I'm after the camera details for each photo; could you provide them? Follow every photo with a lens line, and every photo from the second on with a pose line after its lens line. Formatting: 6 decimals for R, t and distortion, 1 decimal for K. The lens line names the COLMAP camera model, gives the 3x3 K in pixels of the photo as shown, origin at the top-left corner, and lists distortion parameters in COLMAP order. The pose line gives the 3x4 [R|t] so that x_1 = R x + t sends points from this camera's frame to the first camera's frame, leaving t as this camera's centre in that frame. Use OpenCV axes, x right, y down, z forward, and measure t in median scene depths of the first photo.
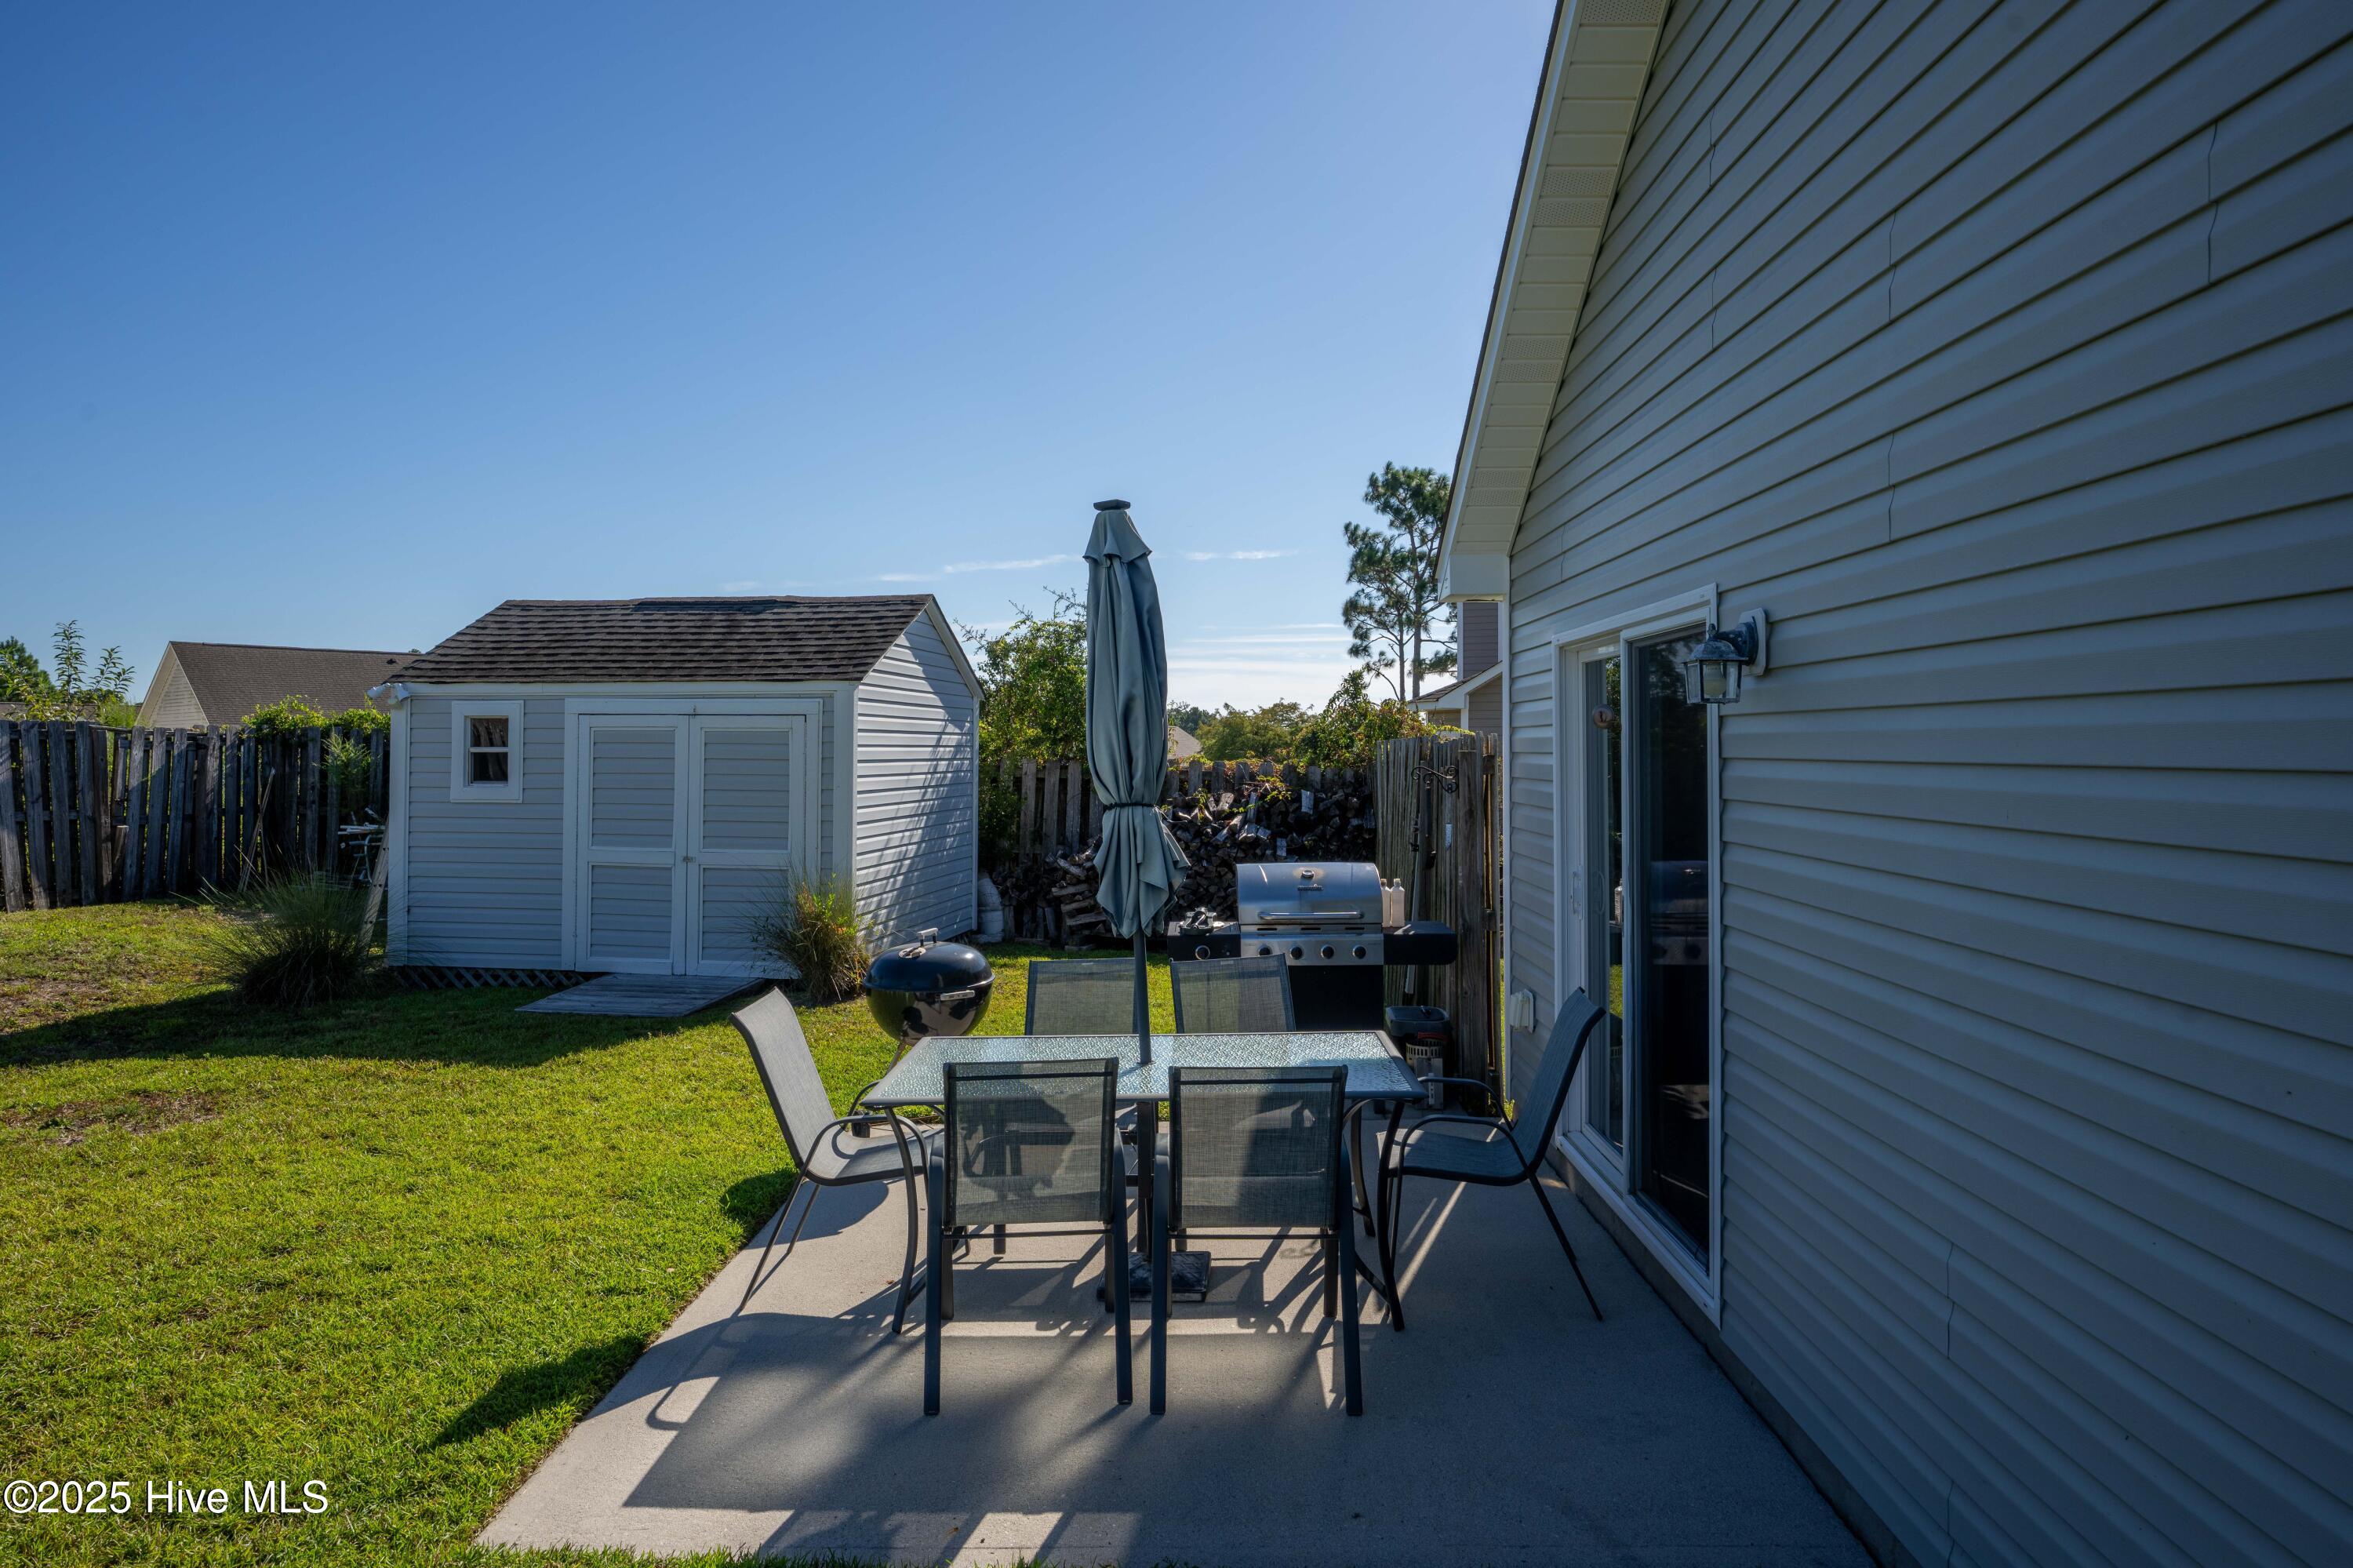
lens RADIAL K [[1427.0, 0, 1145.8], [0, 1427.0, 740.0], [0, 0, 1]] dist [-0.001614, -0.000174]
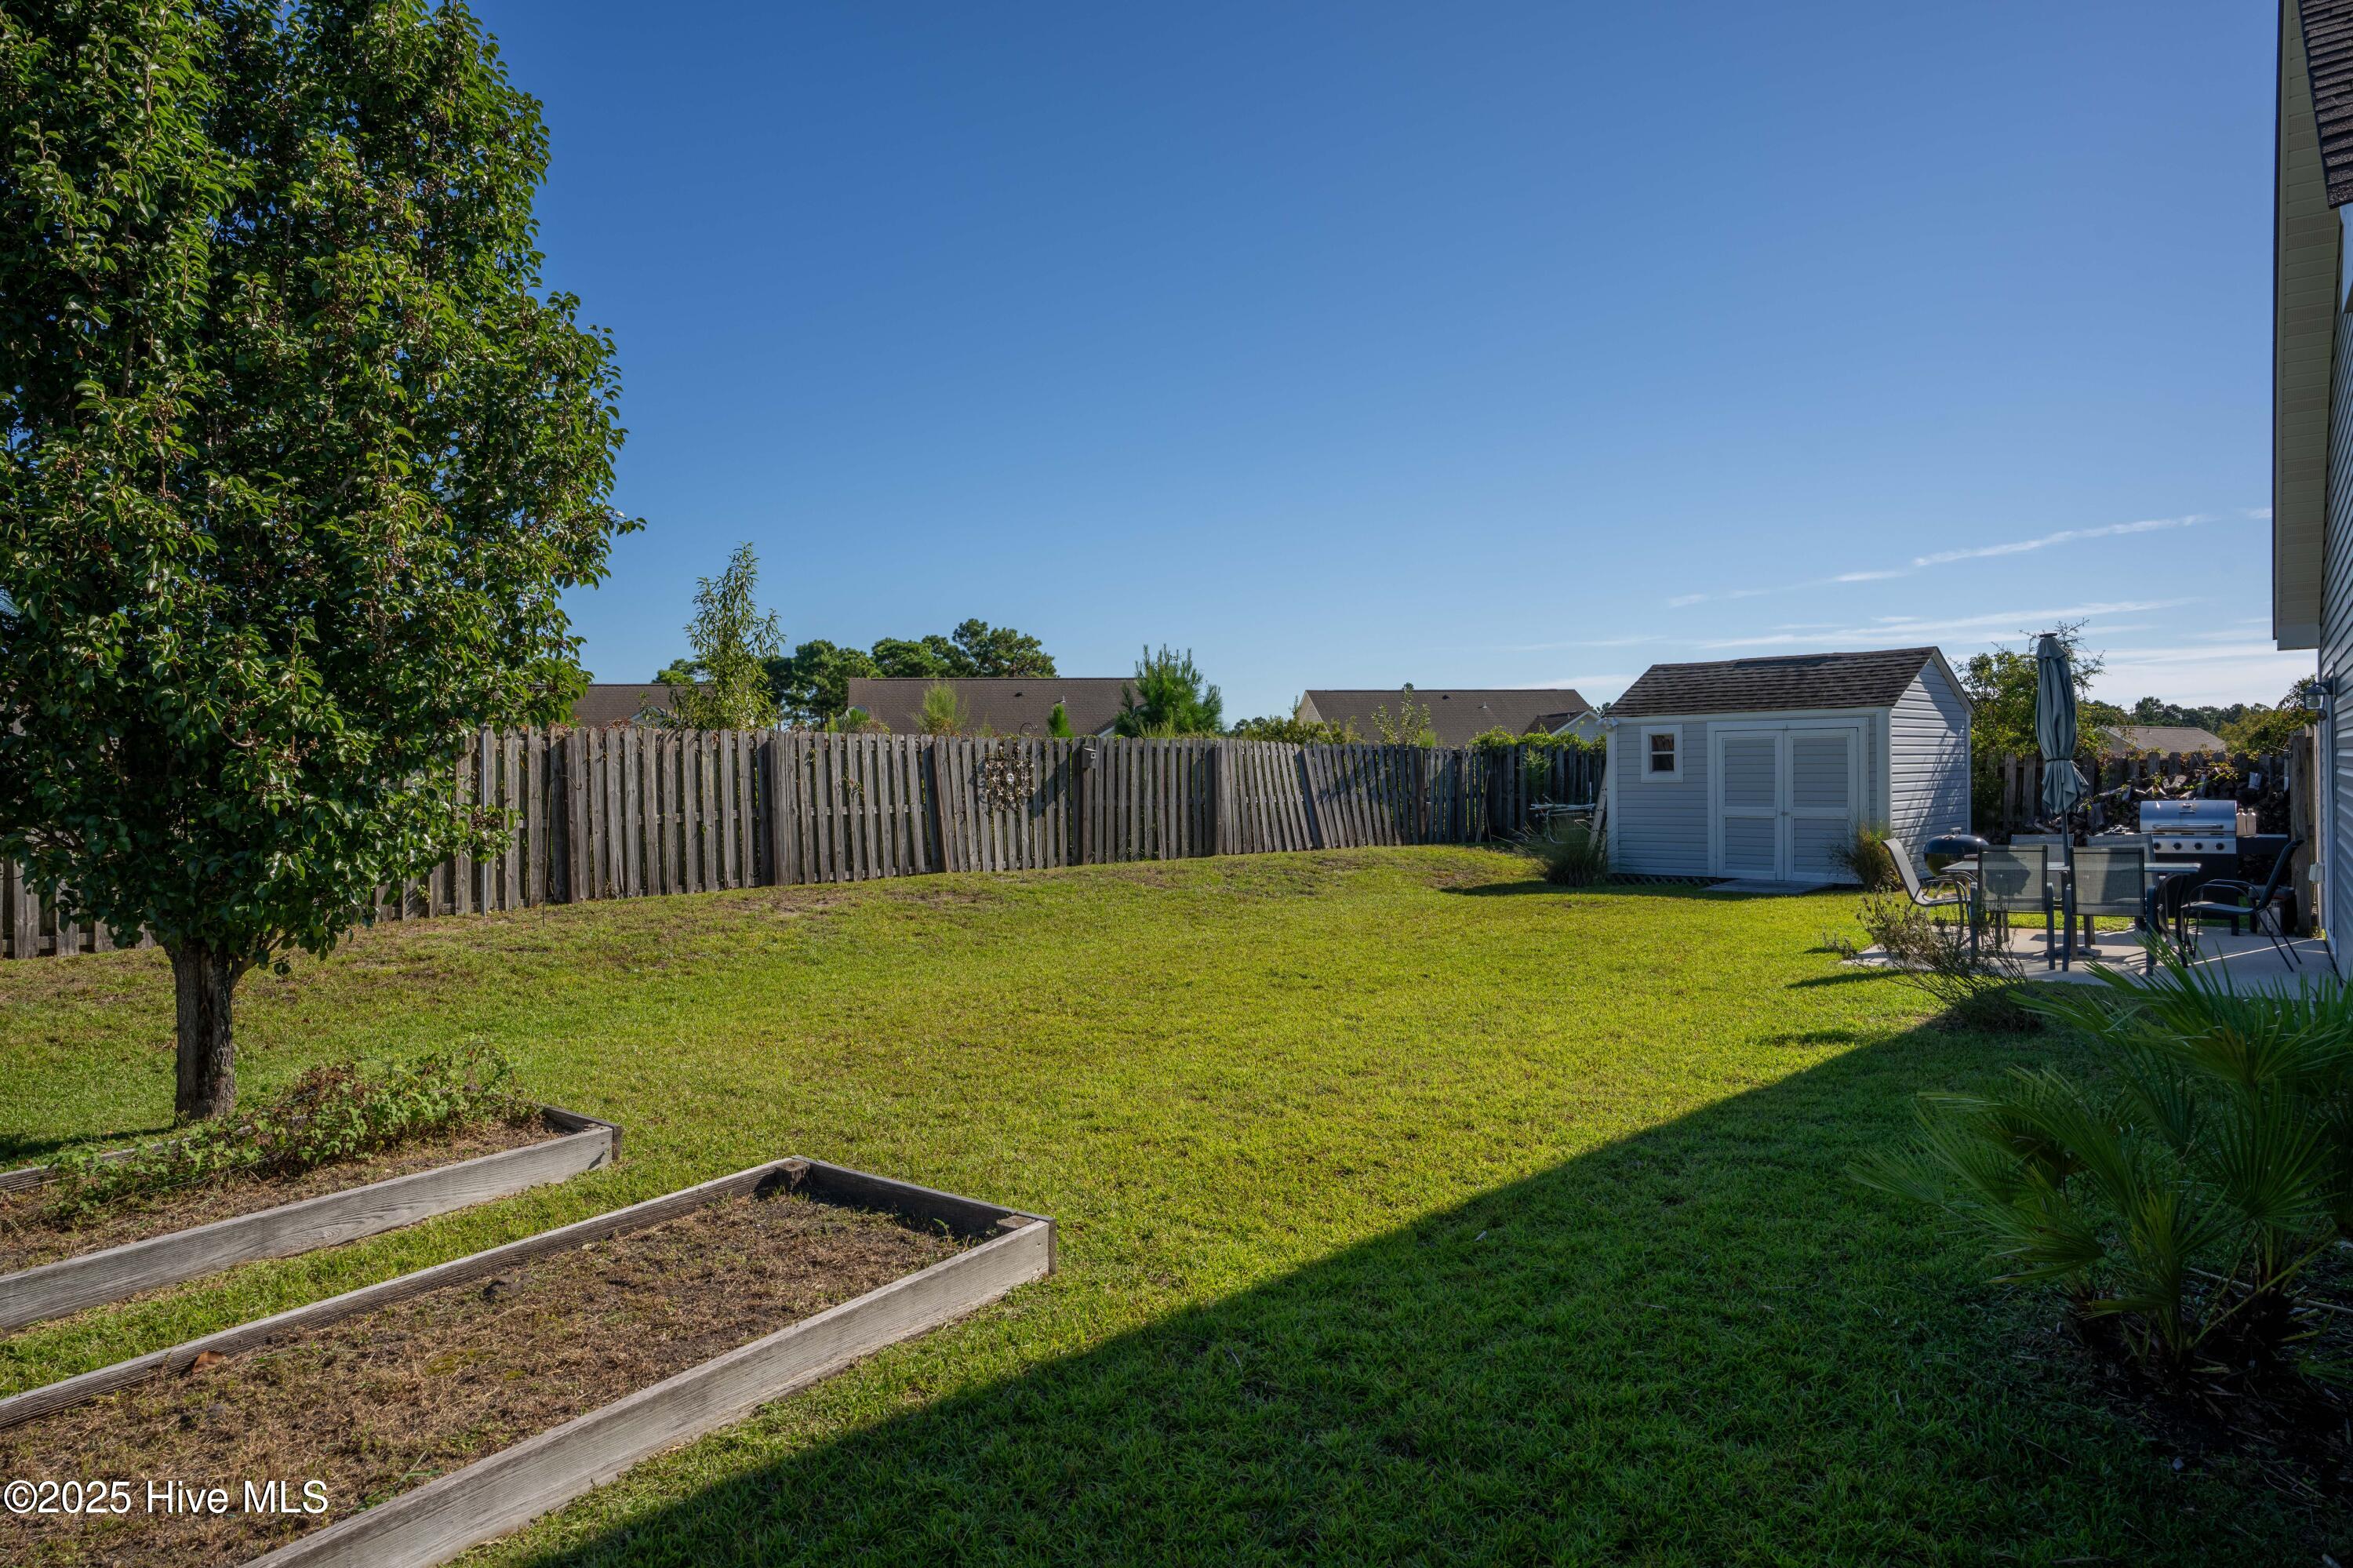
lens RADIAL K [[1385.9, 0, 1176.5], [0, 1385.9, 784.0], [0, 0, 1]] dist [-0.056331, 0.044566]
pose [[0.807840, -0.009662, -0.589322, 0.057184], [0.021576, 0.999680, 0.013186, 0.009322], [0.589006, -0.023368, 0.807791, -0.696793]]
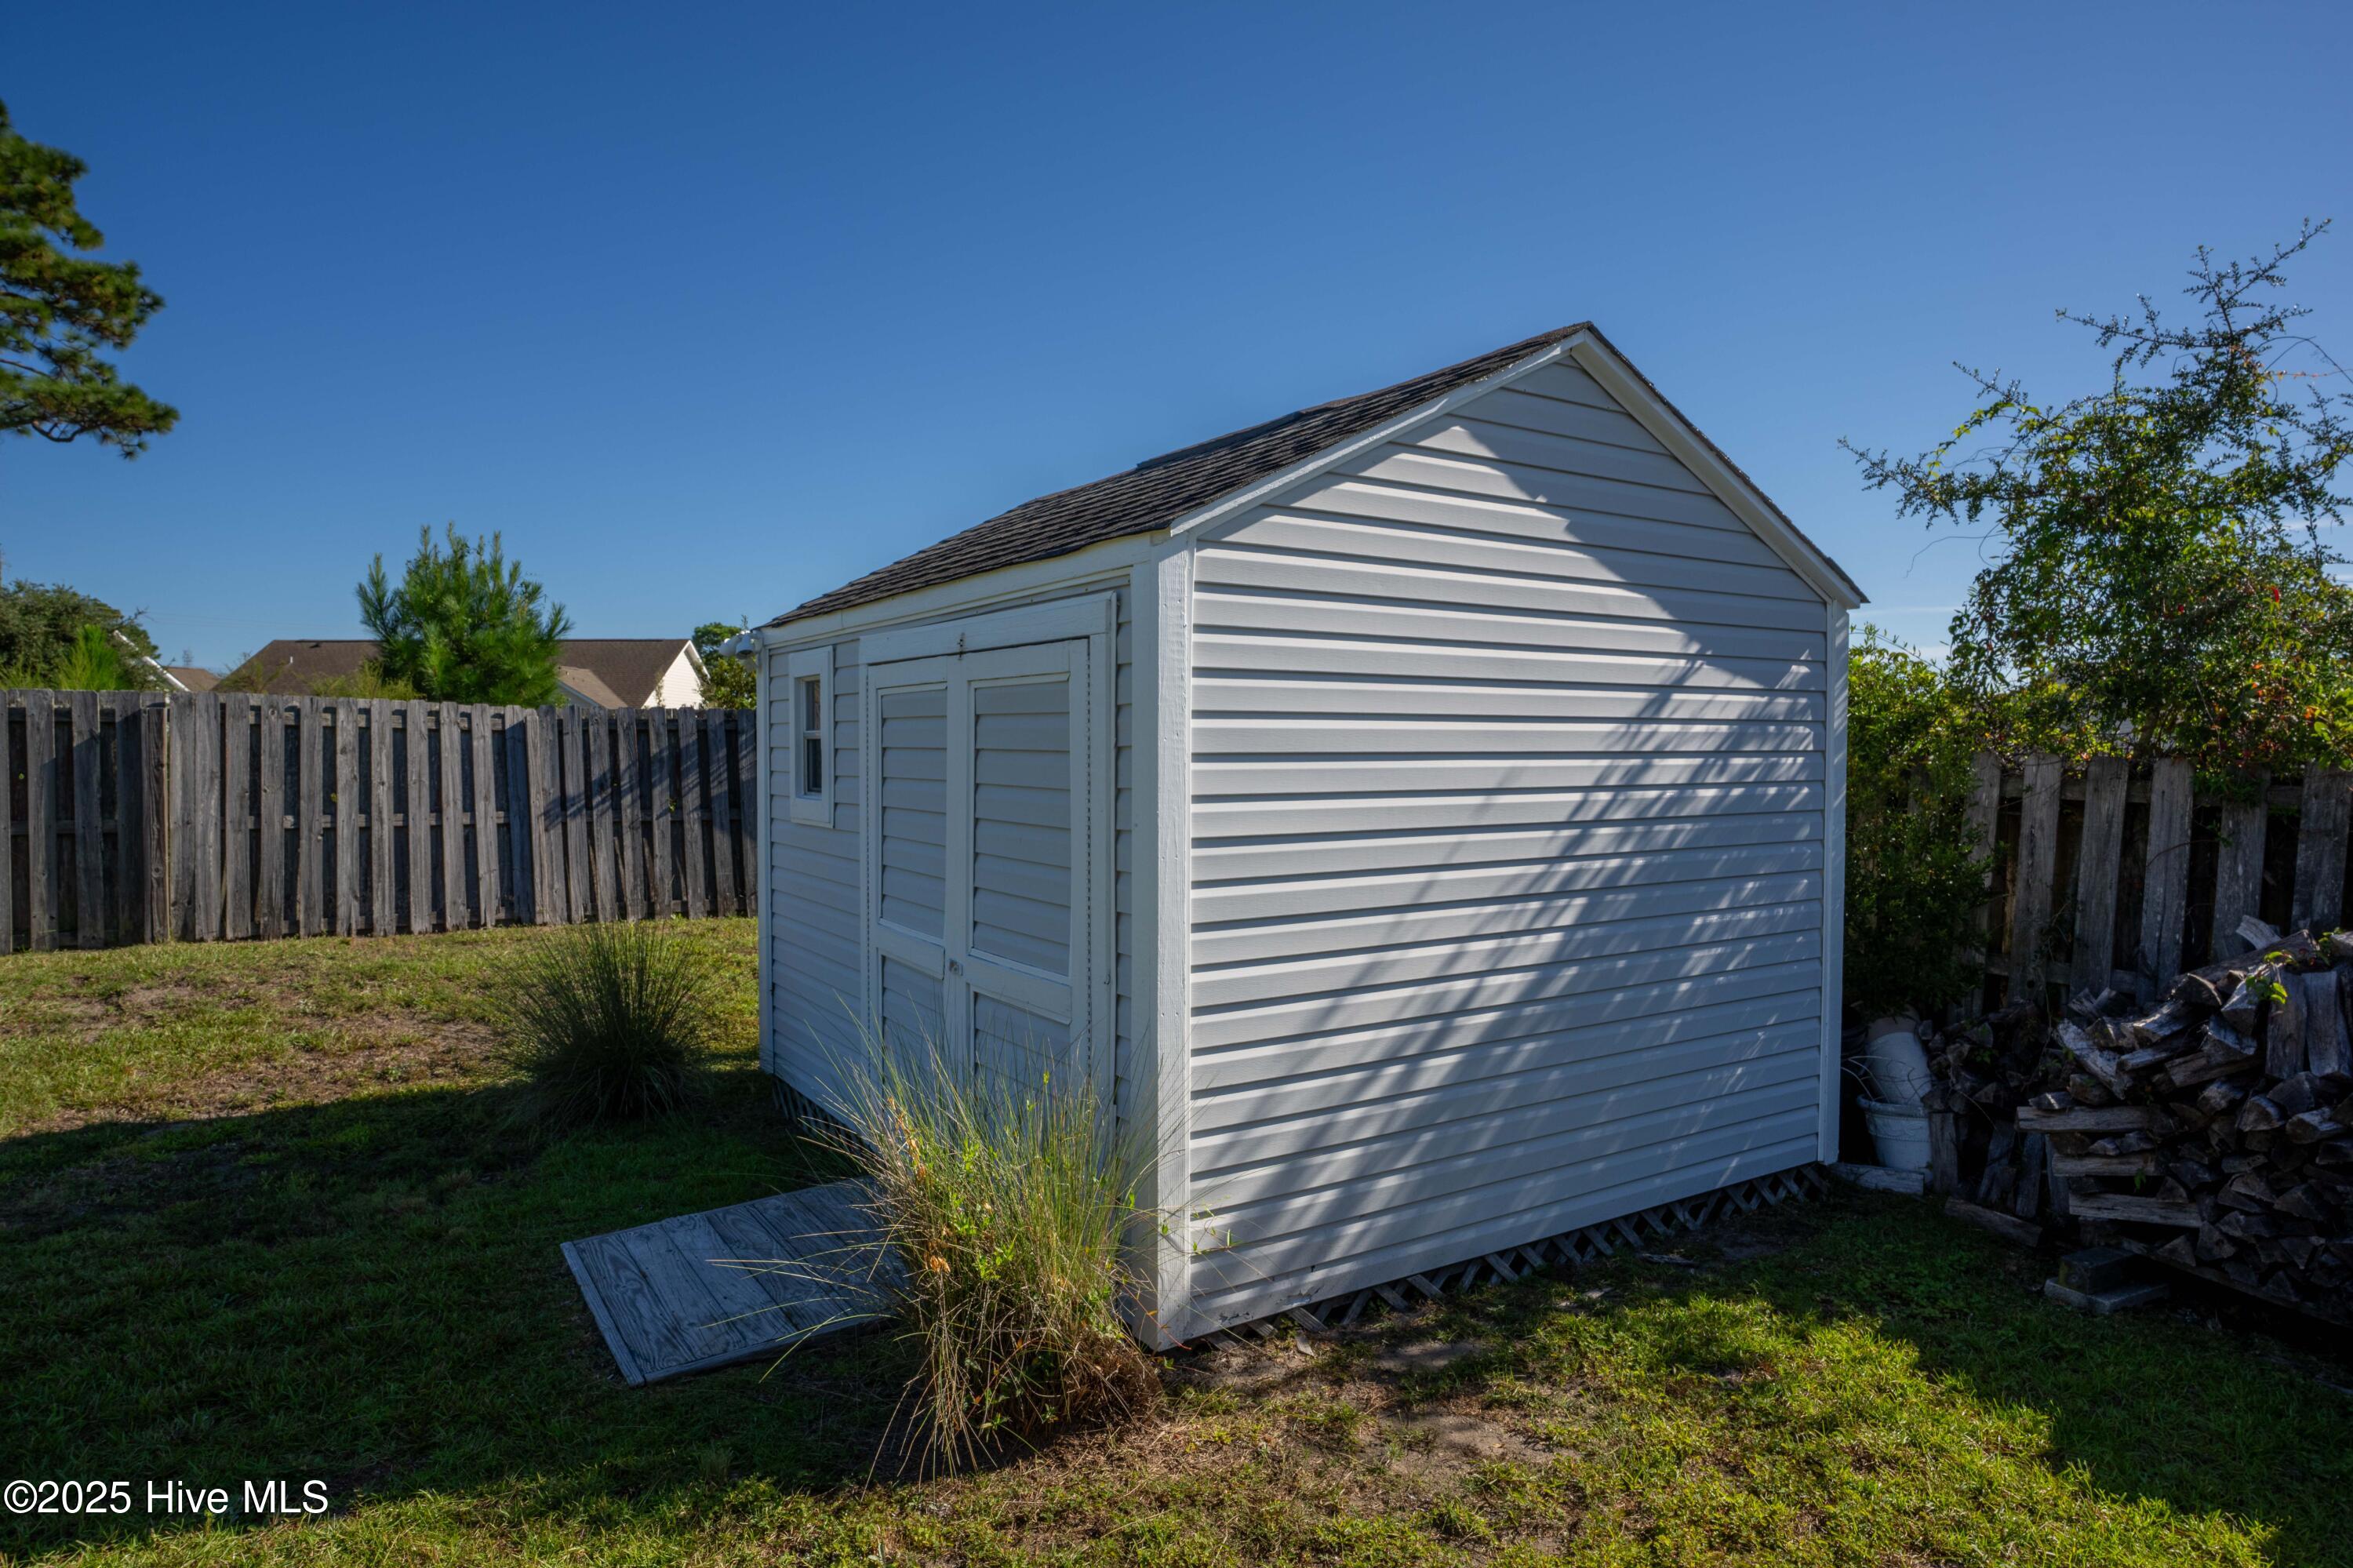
lens RADIAL K [[1385.9, 0, 1176.5], [0, 1385.9, 784.0], [0, 0, 1]] dist [-0.056331, 0.044566]
pose [[0.677129, 0.019783, -0.735598, 0.049948], [0.005504, 0.999474, 0.031946, 0.009631], [0.735843, -0.025680, 0.676665, 0.682784]]
